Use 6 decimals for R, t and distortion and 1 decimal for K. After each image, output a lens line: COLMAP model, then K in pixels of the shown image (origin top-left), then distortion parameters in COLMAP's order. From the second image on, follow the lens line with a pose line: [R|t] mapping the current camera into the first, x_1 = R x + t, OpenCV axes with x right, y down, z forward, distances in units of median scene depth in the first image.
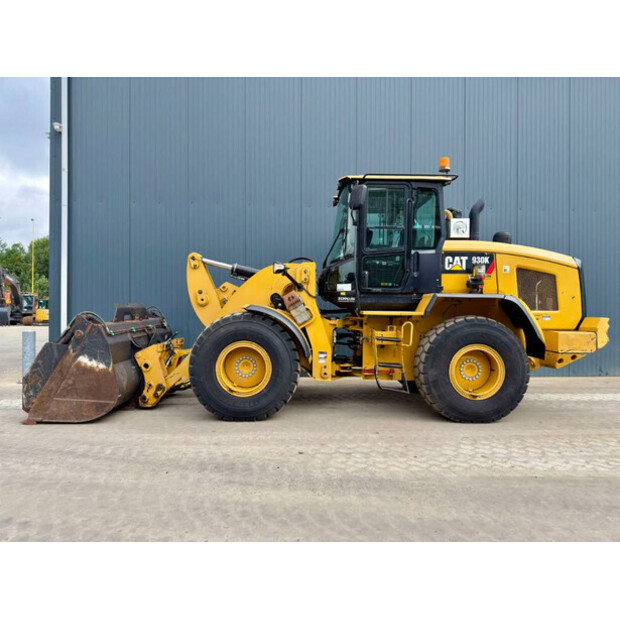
lens RADIAL K [[431.8, 0, 308.2], [0, 431.8, 314.1], [0, 0, 1]] dist [0.007054, -0.000416]
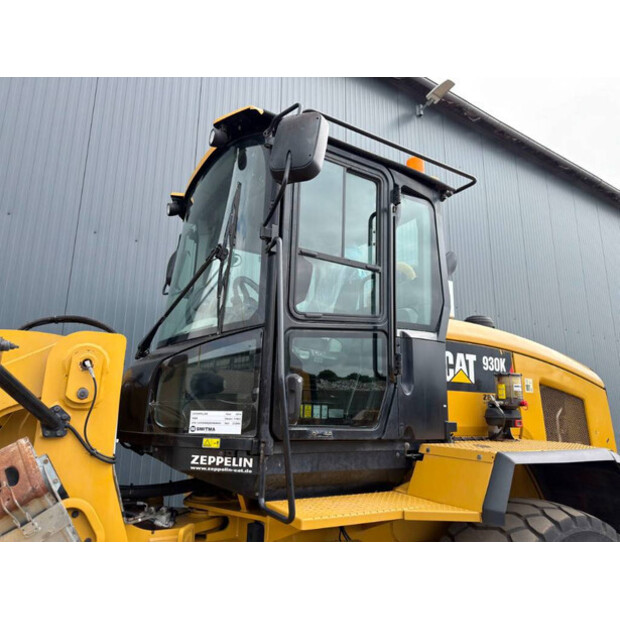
lens RADIAL K [[431.8, 0, 308.2], [0, 431.8, 314.1], [0, 0, 1]] dist [0.007054, -0.000416]
pose [[0.868862, 0.120735, 0.480107, -0.019027], [-0.009349, 0.973634, -0.227926, -0.067433], [-0.494967, 0.193548, 0.847081, 0.684802]]
